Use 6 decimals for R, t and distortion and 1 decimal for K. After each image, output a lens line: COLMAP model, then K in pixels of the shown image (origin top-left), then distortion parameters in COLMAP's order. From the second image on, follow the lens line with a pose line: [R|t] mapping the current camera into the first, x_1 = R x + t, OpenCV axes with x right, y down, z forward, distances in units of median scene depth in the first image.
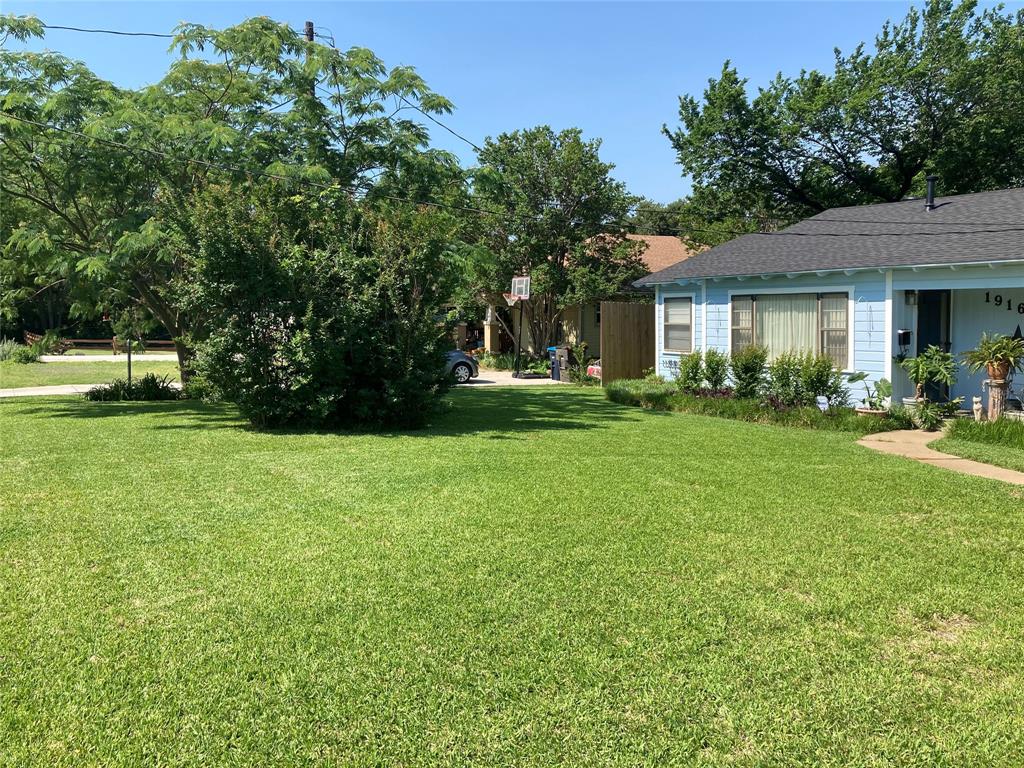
lens RADIAL K [[822.0, 0, 512.0], [0, 822.0, 384.0], [0, 0, 1]] dist [0.005520, 0.002937]
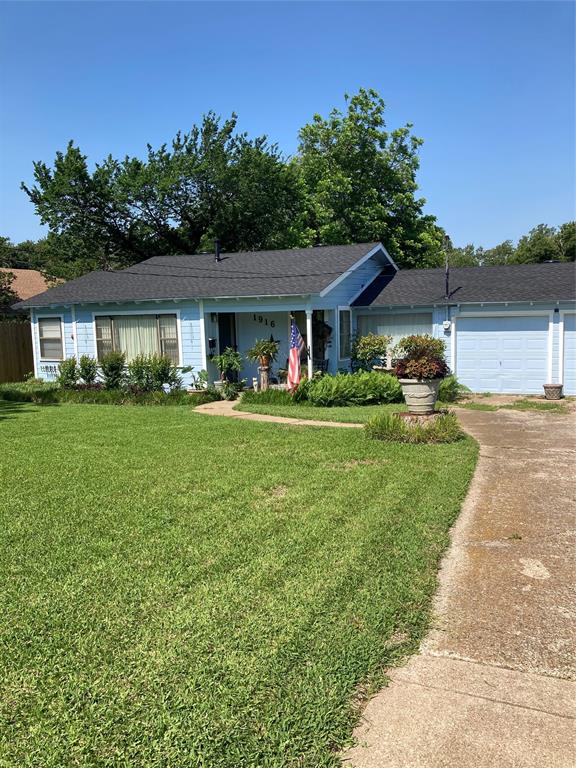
lens RADIAL K [[628.8, 0, 294.1], [0, 628.8, 398.4], [0, 0, 1]] dist [0.125029, -0.216281]
pose [[0.813301, -0.080193, 0.576290, -0.081607], [0.068647, 0.996764, 0.041824, 0.008036], [-0.577779, 0.005545, 0.816174, -0.062546]]
